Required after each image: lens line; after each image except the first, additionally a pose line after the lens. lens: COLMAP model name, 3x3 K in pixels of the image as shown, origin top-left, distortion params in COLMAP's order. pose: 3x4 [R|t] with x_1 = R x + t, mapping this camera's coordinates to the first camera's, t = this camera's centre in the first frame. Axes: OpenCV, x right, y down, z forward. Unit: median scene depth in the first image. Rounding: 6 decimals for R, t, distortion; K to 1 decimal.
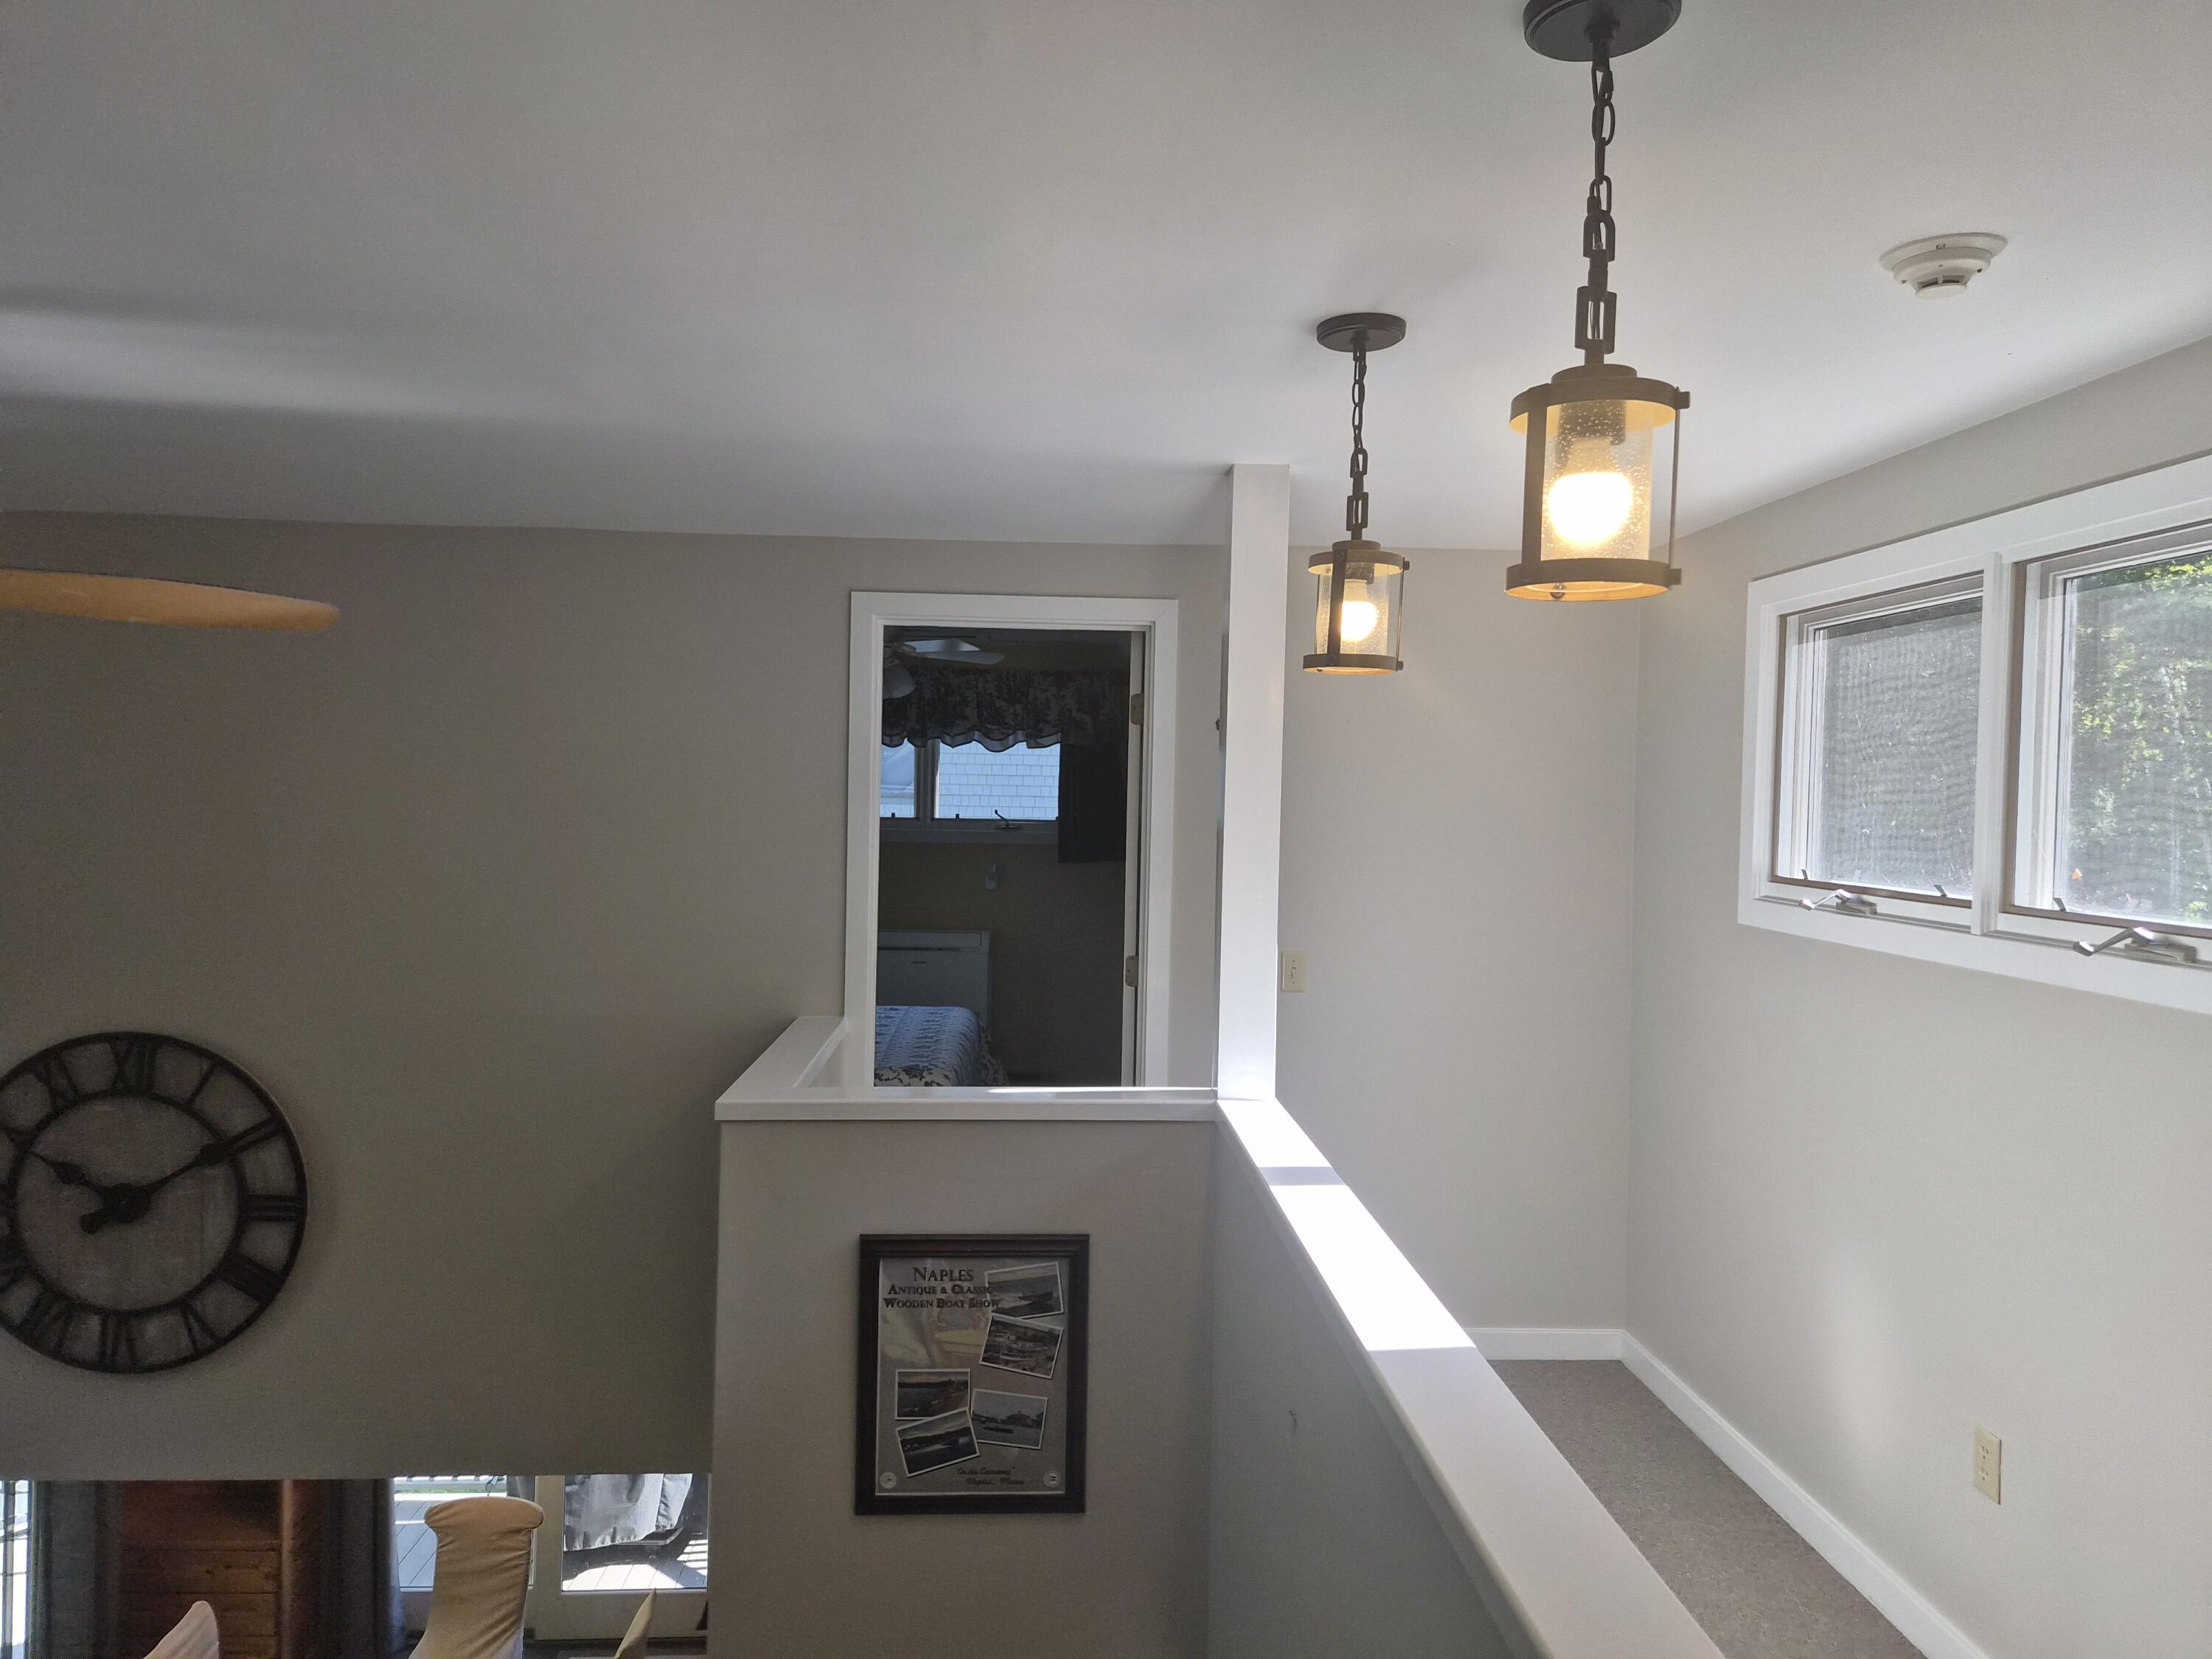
lens RADIAL K [[1491.2, 0, 1103.5], [0, 1491.2, 830.0], [0, 0, 1]] dist [0.058609, -0.052746]
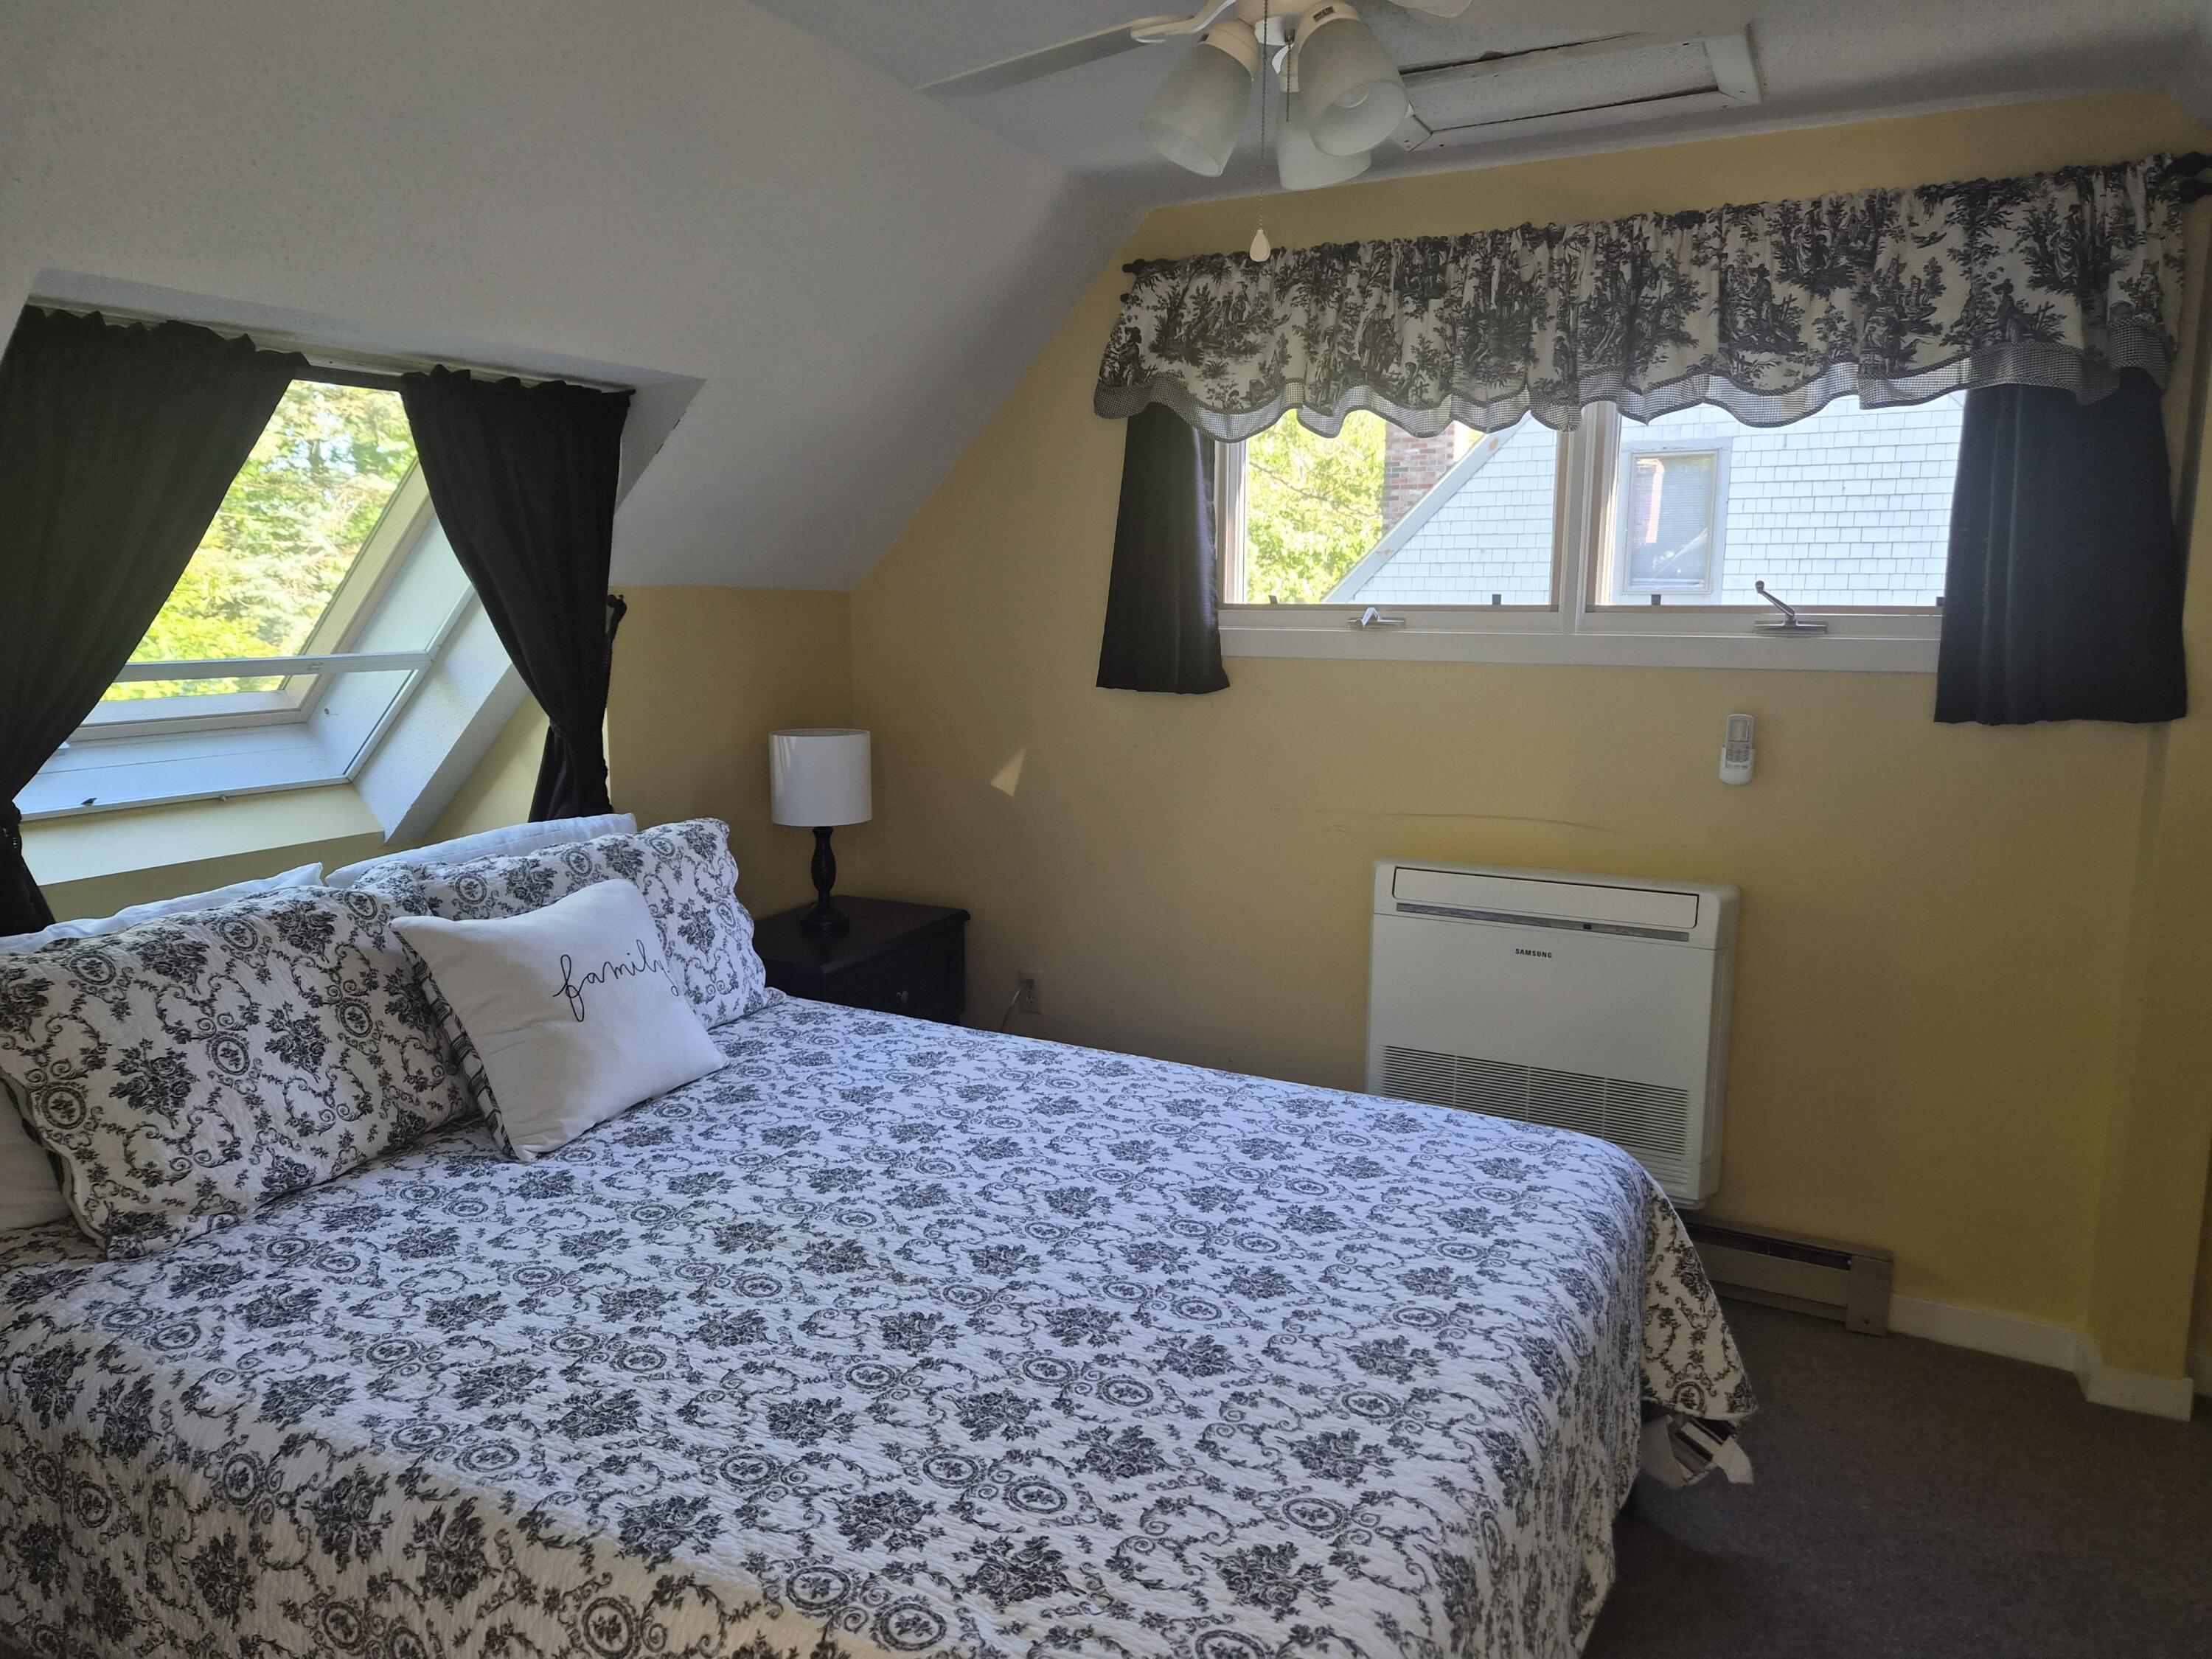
lens RADIAL K [[1491.2, 0, 1085.7], [0, 1491.2, 812.5], [0, 0, 1]] dist [0.058609, -0.052746]
pose [[0.865152, 0.059600, -0.497956, -0.024949], [-0.002714, 0.993455, 0.114191, 0.002231], [0.501502, -0.097442, 0.859651, 0.573119]]
